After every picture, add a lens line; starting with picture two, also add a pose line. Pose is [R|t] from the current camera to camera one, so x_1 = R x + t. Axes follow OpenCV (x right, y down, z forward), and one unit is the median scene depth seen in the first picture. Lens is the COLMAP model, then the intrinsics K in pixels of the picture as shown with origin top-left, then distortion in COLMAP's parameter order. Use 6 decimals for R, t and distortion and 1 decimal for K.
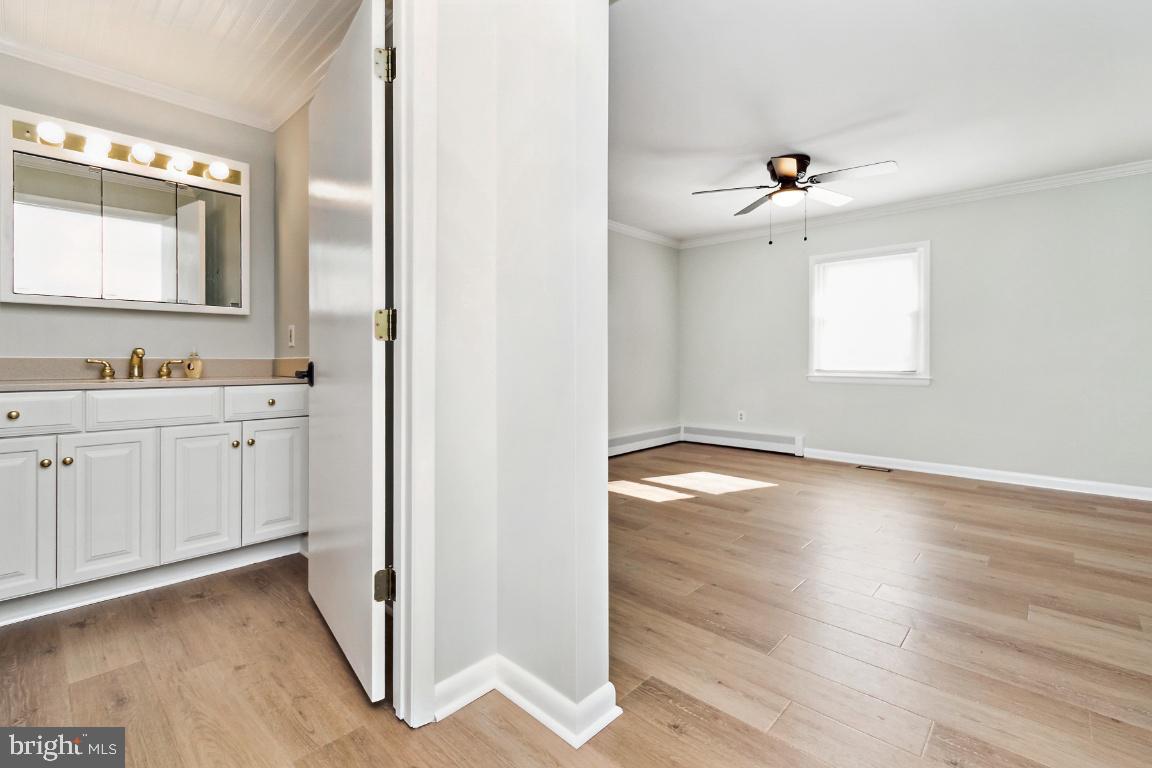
lens RADIAL K [[515.5, 0, 577.1], [0, 515.5, 355.8], [0, 0, 1]] dist [0.000237, -0.000107]
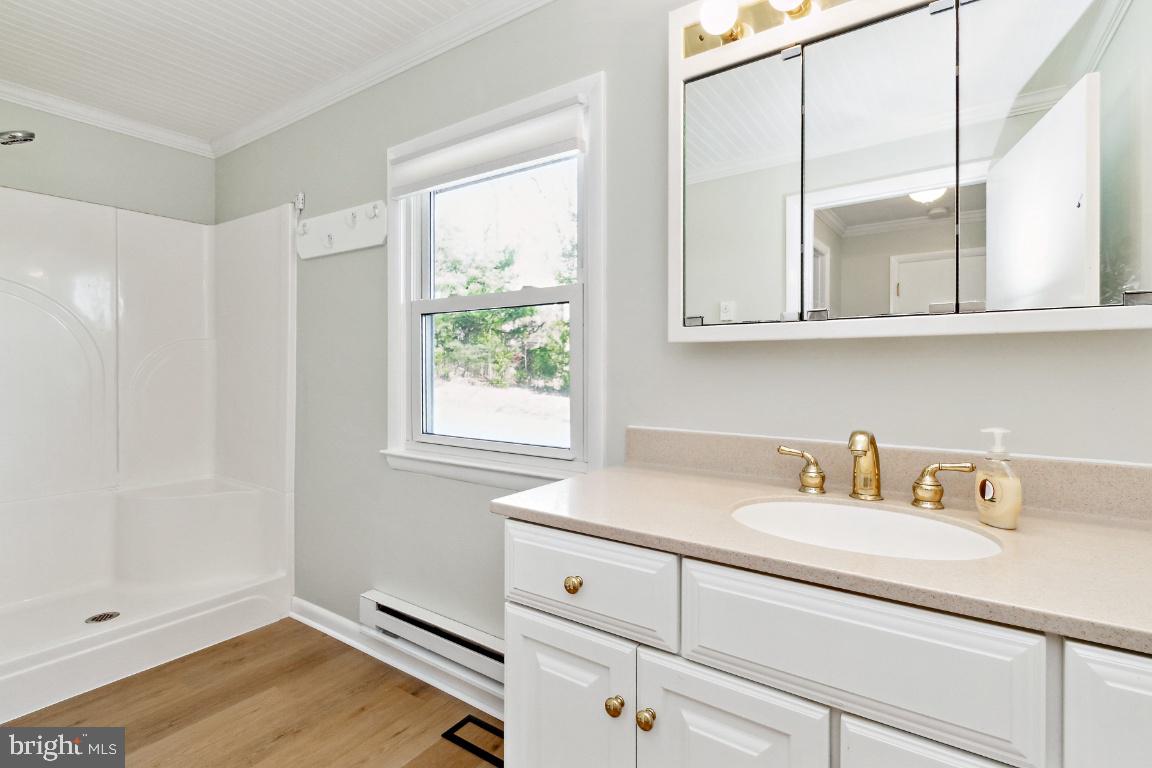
lens RADIAL K [[539.3, 0, 575.0], [0, 539.3, 372.3], [0, 0, 1]] dist [0.000026, -0.000005]
pose [[0.146601, 0.001772, -0.989194, -0.461751], [0.003000, 0.999993, 0.002236, -0.064092], [0.989191, -0.003295, 0.146595, 0.718865]]
